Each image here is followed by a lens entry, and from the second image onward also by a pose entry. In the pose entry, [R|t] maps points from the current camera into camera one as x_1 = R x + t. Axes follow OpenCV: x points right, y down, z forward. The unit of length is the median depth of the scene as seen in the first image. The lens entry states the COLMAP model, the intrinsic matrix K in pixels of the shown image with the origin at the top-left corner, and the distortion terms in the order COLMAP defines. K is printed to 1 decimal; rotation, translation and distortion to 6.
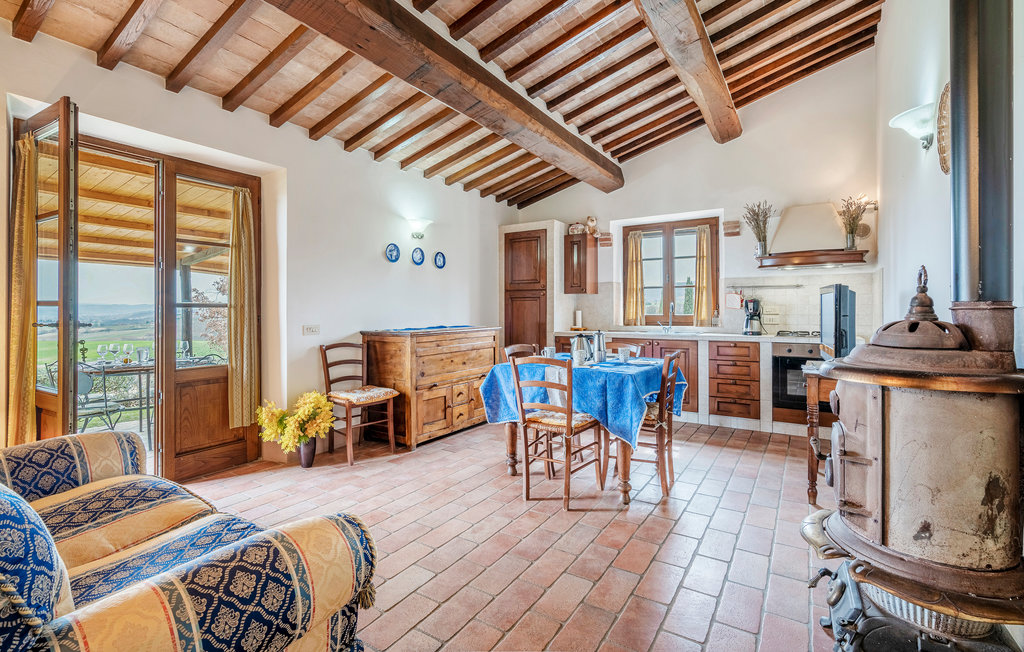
lens RADIAL K [[470.1, 0, 510.6], [0, 470.1, 308.6], [0, 0, 1]] dist [-0.000576, 0.000204]
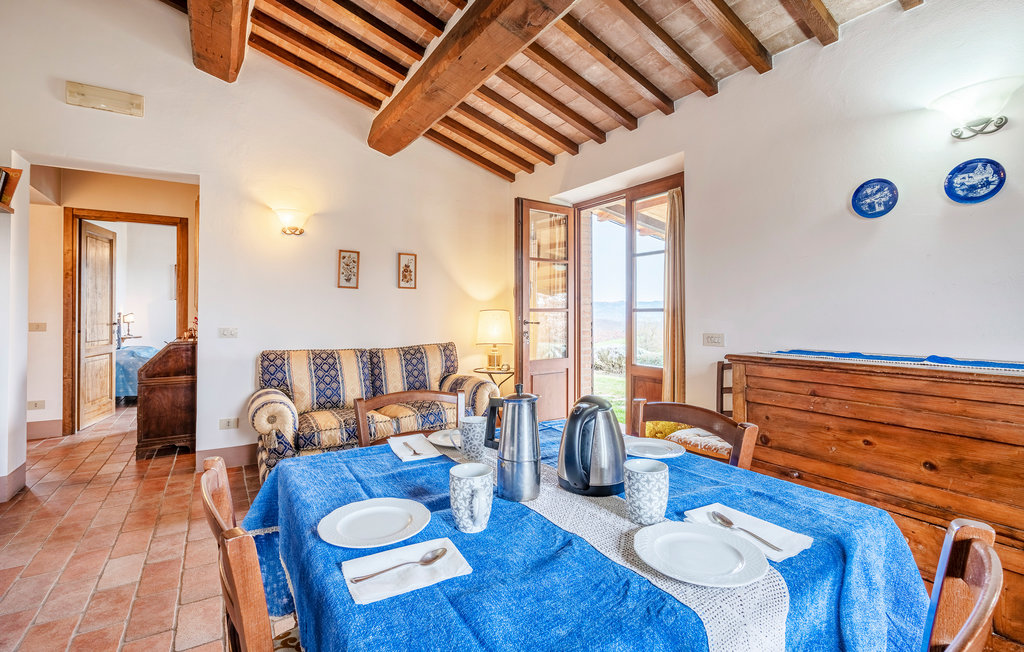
lens RADIAL K [[470.1, 0, 510.6], [0, 470.1, 308.6], [0, 0, 1]] dist [-0.000576, 0.000204]
pose [[-0.428828, -0.008720, -0.903344, 0.397338], [0.005547, 0.999909, -0.012286, 0.000919], [0.903369, -0.010279, -0.428740, 0.973786]]
